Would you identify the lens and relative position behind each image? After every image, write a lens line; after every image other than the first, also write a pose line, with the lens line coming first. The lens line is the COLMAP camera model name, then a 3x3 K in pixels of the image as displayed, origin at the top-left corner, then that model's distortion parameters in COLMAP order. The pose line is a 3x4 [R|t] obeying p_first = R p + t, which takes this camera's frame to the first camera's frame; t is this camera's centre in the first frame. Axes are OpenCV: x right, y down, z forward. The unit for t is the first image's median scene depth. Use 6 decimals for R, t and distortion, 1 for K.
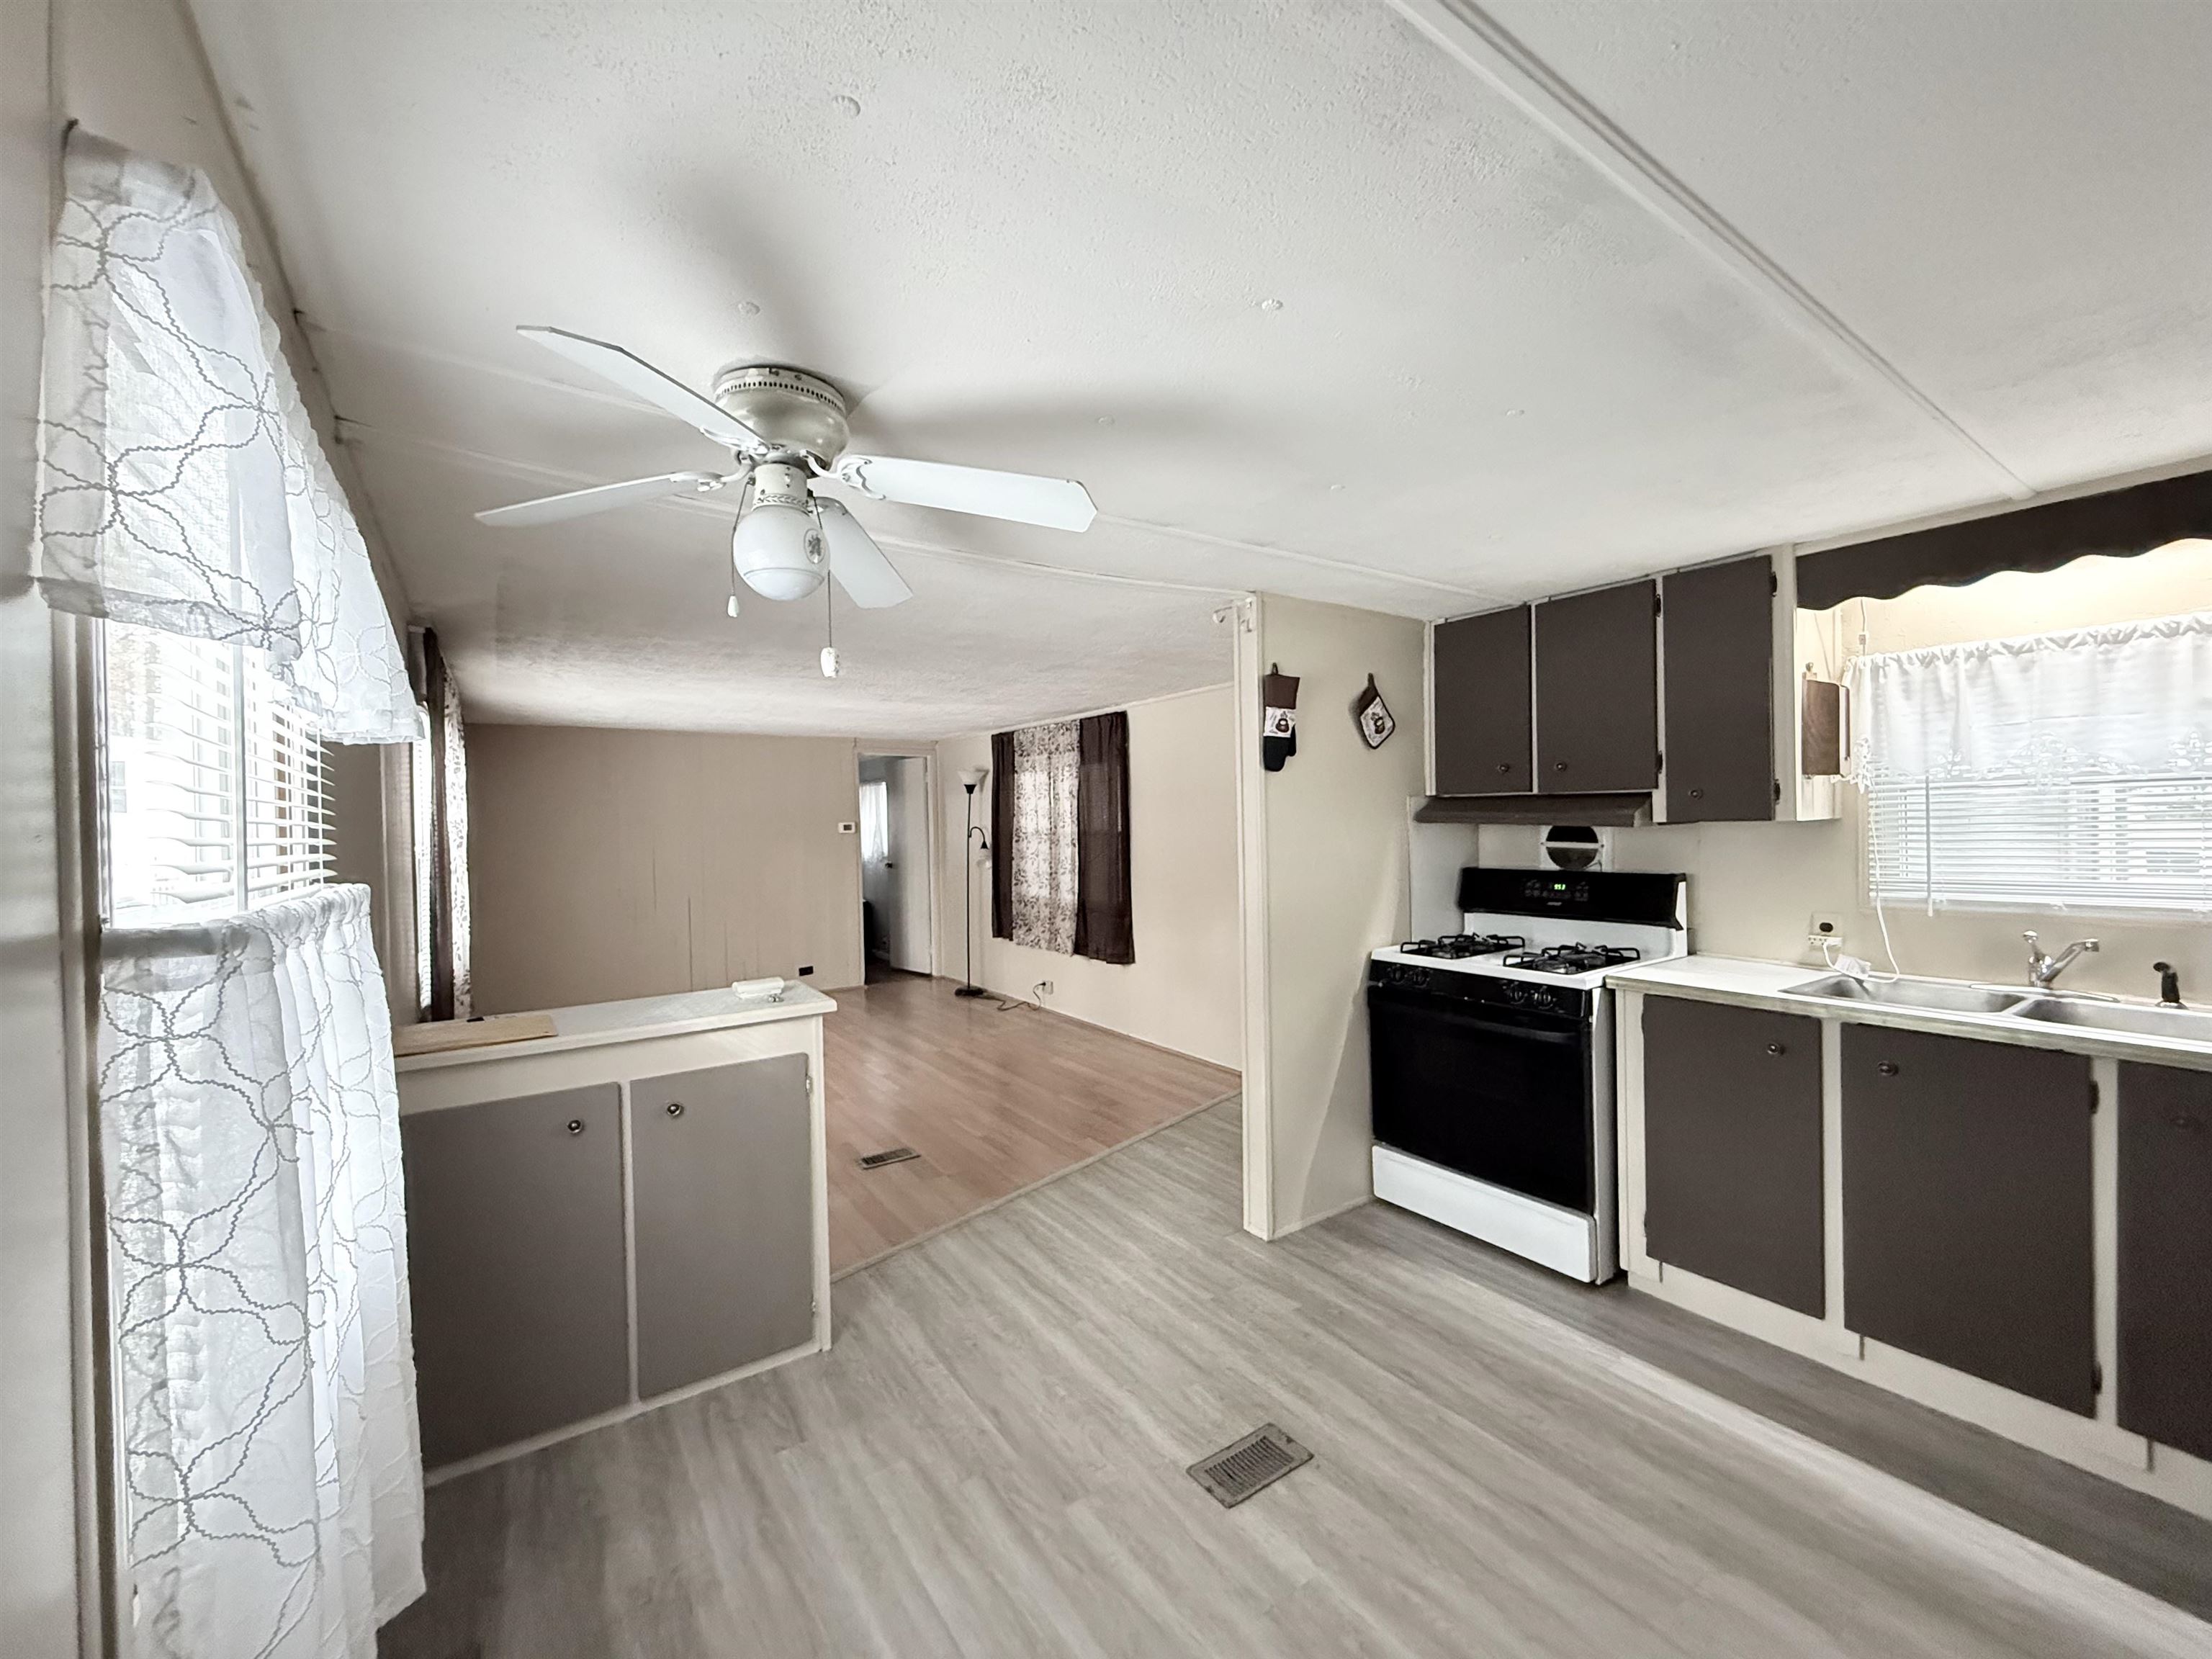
lens RADIAL K [[877.4, 0, 1097.3], [0, 877.4, 828.8], [0, 0, 1]] dist [-0.002329, 0.000084]
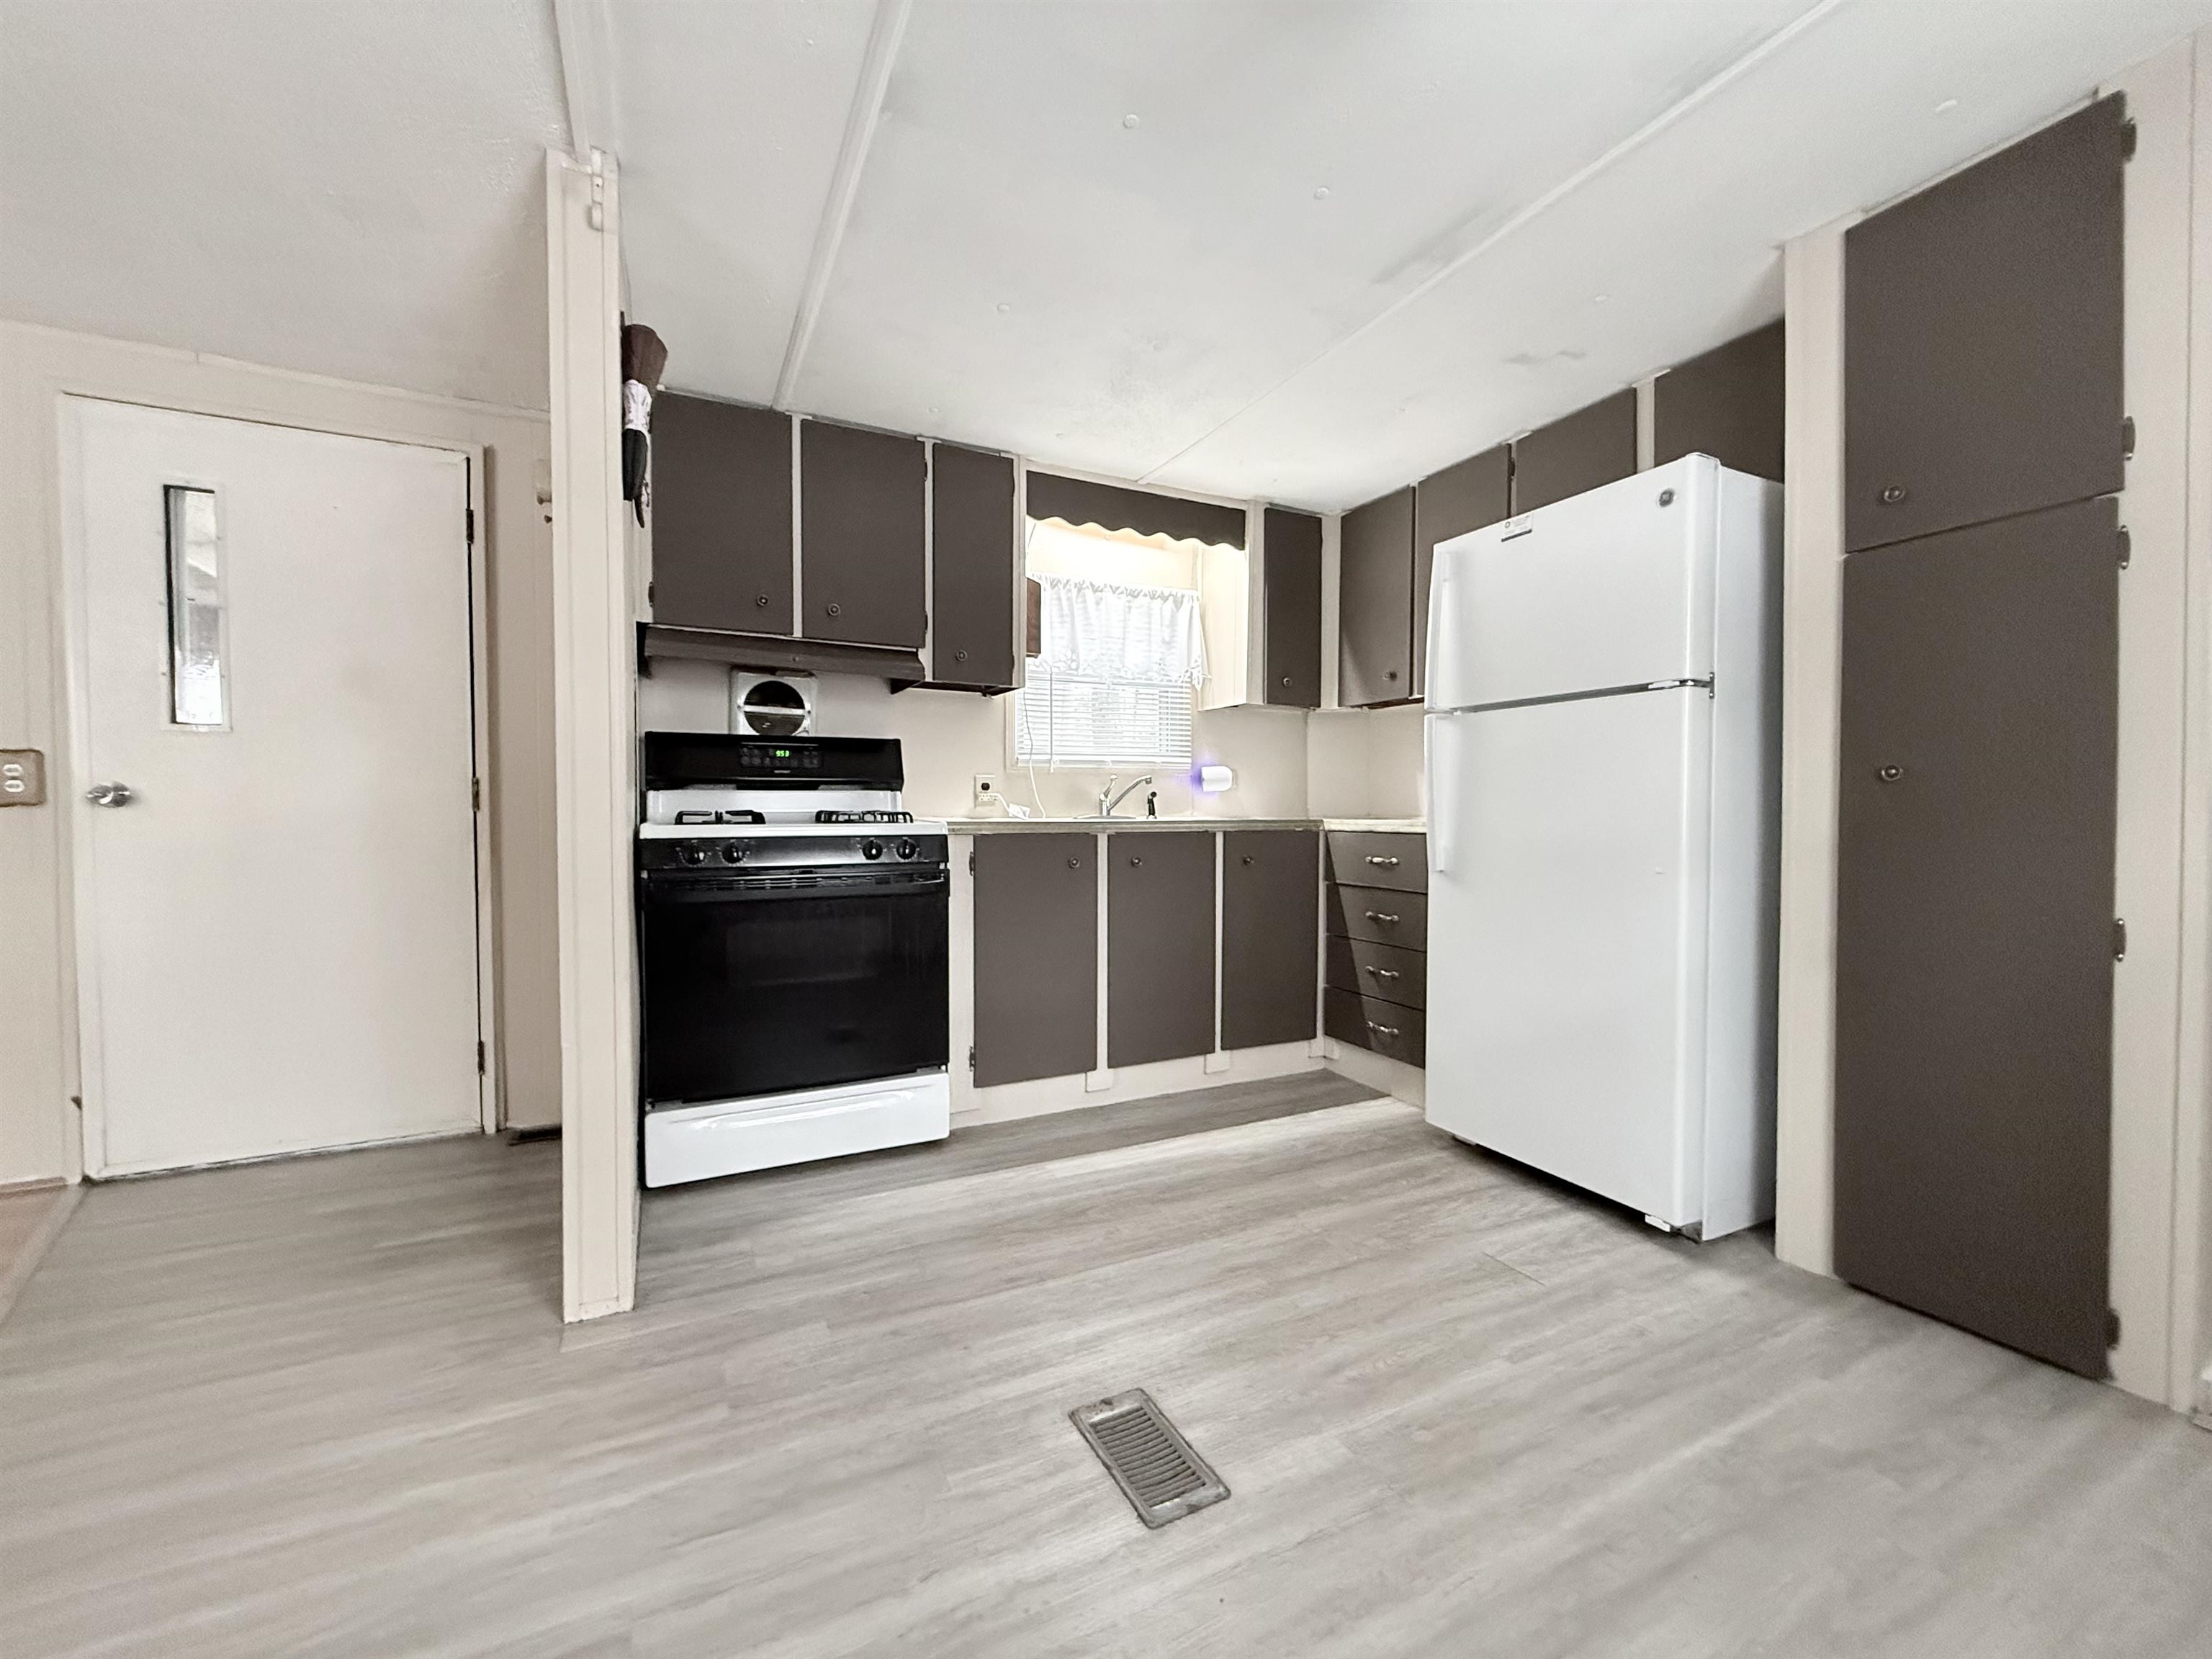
lens RADIAL K [[877.4, 0, 1097.3], [0, 877.4, 828.8], [0, 0, 1]] dist [-0.002329, 0.000084]
pose [[0.145232, -0.004846, 0.989386, -0.399765], [0.006193, 0.999973, 0.003989, 0.186663], [-0.989378, 0.005548, 0.145258, 0.741219]]
